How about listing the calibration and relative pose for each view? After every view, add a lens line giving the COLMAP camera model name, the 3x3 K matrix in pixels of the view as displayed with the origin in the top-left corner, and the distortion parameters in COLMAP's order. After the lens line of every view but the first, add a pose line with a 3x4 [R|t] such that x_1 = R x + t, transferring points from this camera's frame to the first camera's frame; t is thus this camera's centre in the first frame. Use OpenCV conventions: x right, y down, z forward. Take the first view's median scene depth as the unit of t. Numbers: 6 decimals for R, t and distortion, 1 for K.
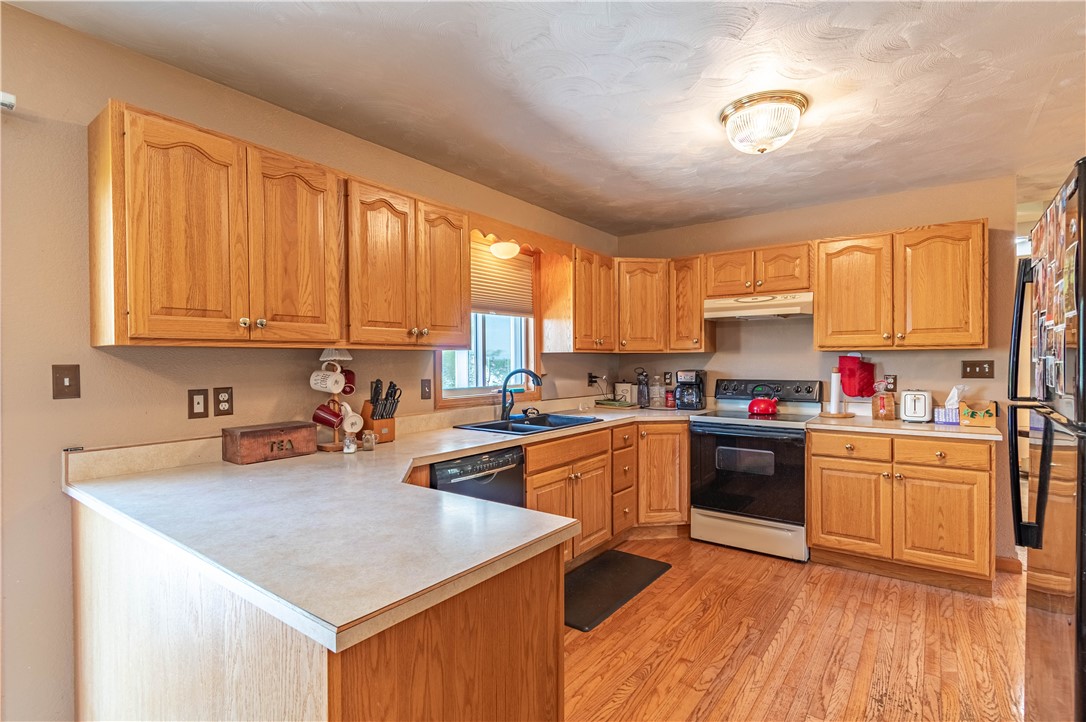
lens RADIAL K [[512.5, 0, 541.7], [0, 512.5, 361.2], [0, 0, 1]] dist [-0.001141, -0.000006]
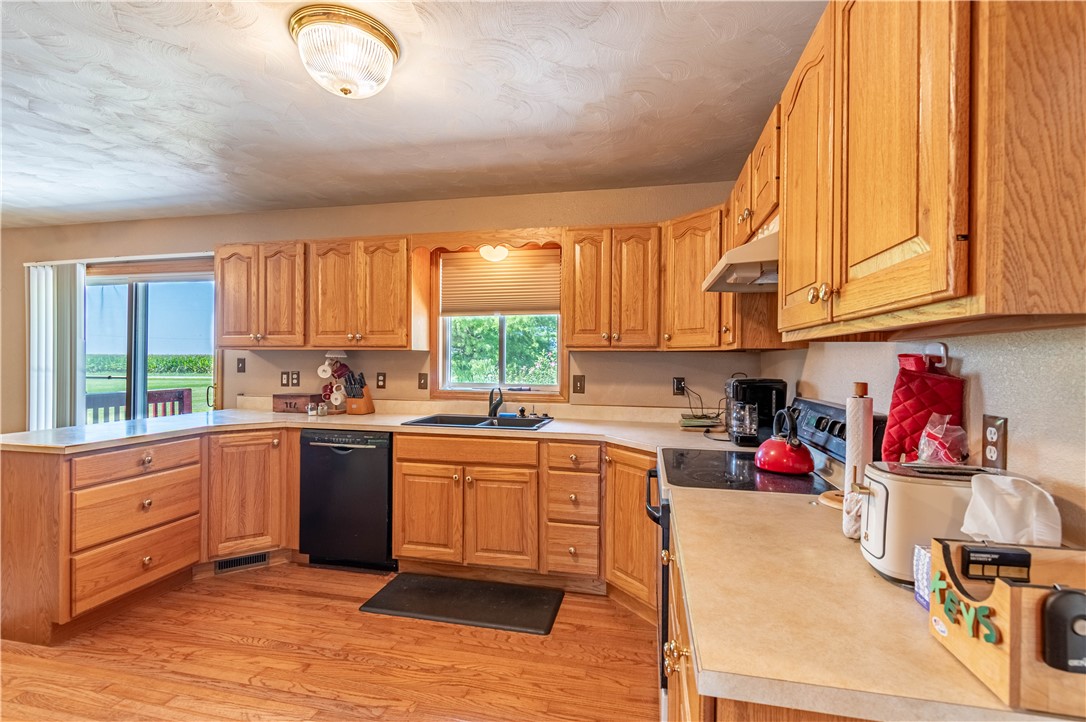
lens RADIAL K [[484.6, 0, 542.8], [0, 484.6, 362.2], [0, 0, 1]] dist [-0.000803, -0.000550]
pose [[0.431782, 0.012098, -0.901897, 1.155364], [-0.012232, 0.999897, 0.007557, -0.005451], [0.901895, 0.007769, 0.431885, 0.895829]]
